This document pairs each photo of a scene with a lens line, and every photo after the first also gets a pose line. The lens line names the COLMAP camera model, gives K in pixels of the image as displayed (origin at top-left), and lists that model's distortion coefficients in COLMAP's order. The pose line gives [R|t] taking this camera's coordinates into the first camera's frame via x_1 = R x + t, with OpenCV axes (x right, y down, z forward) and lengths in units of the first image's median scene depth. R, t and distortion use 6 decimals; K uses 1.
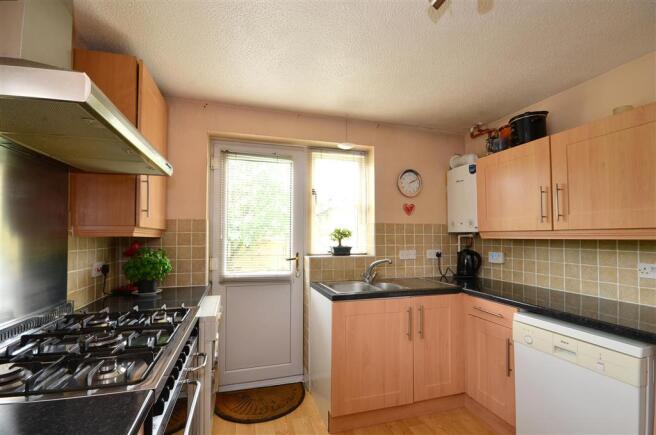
lens RADIAL K [[292.4, 0, 326.8], [0, 292.4, 225.8], [0, 0, 1]] dist [-0.000235, -0.000043]
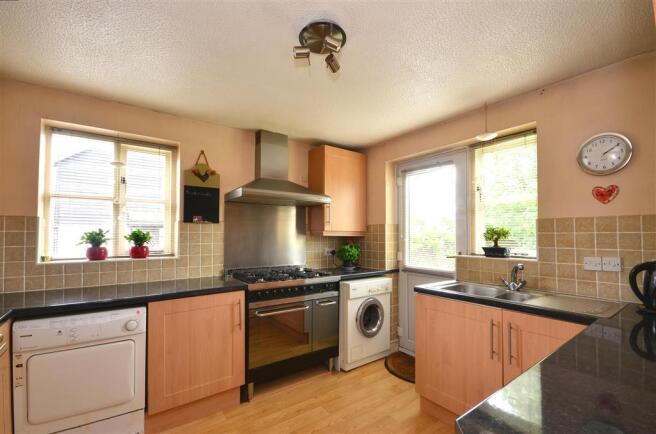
lens RADIAL K [[292.4, 0, 326.8], [0, 292.4, 225.3], [0, 0, 1]] dist [-0.000235, -0.000043]
pose [[0.335502, -0.033895, -0.941430, 0.716540], [0.030264, 0.999224, -0.025190, 0.010372], [0.941553, -0.020040, 0.336268, 0.210276]]
